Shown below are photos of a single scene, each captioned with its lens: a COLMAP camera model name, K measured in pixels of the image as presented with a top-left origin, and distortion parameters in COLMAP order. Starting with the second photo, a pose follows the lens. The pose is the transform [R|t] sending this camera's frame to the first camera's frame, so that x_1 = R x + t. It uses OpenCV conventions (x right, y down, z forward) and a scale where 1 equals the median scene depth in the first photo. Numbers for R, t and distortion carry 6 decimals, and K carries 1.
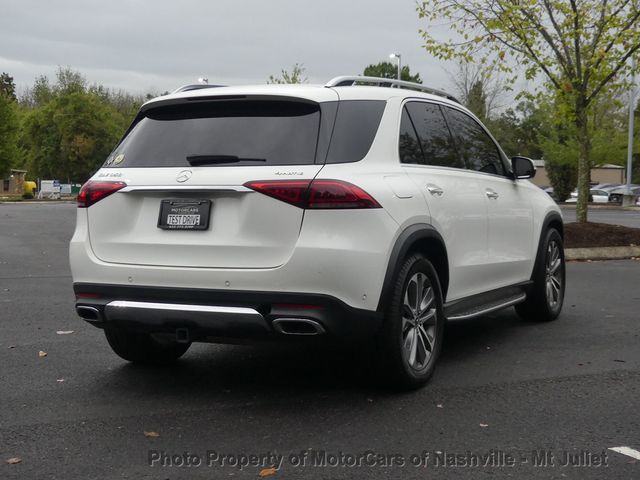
lens RADIAL K [[1090.1, 0, 298.7], [0, 1090.1, 240.9], [0, 0, 1]] dist [-0.032081, -0.013442]
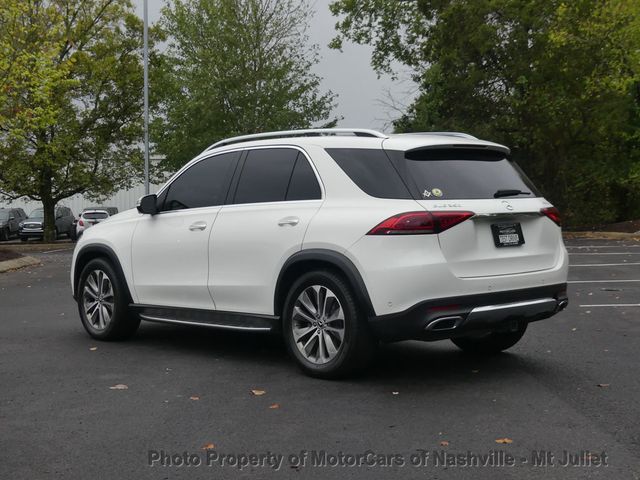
lens RADIAL K [[1071.9, 0, 320.0], [0, 1071.9, 240.0], [0, 0, 1]] dist [-0.020347, 0.009580]
pose [[0.340742, -0.040039, 0.939304, -1.375752], [0.070117, 0.997393, 0.017079, -0.054721], [-0.937538, 0.060041, 0.342661, 0.754796]]
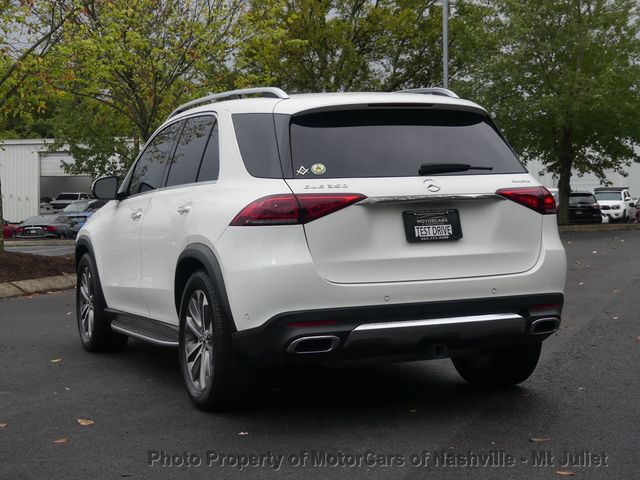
lens RADIAL K [[1315.6, 0, 320.0], [0, 1315.6, 240.0], [0, 0, 1]] dist [-0.065118, 0.022500]
pose [[0.646217, -0.042706, 0.761958, -1.034280], [0.067541, 0.997716, -0.001362, -0.016208], [-0.760159, 0.052343, 0.647625, 0.318582]]
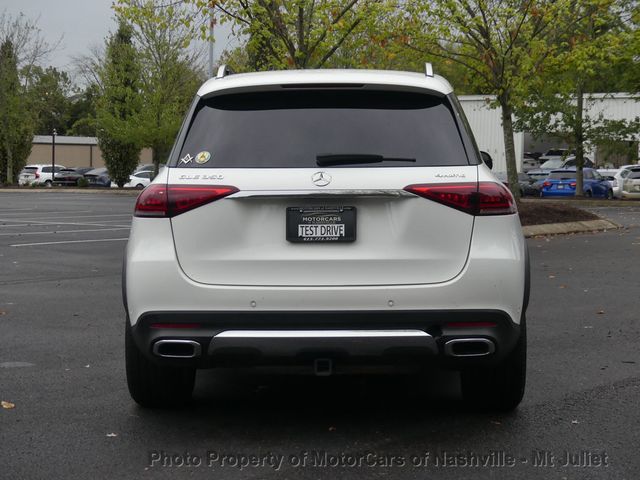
lens RADIAL K [[1315.6, 0, 320.0], [0, 1315.6, 240.0], [0, 0, 1]] dist [-0.065118, 0.022500]
pose [[0.901603, -0.028539, 0.431621, -0.537316], [0.025859, 0.999593, 0.012079, -0.023952], [-0.431790, 0.000271, 0.901974, 0.076858]]
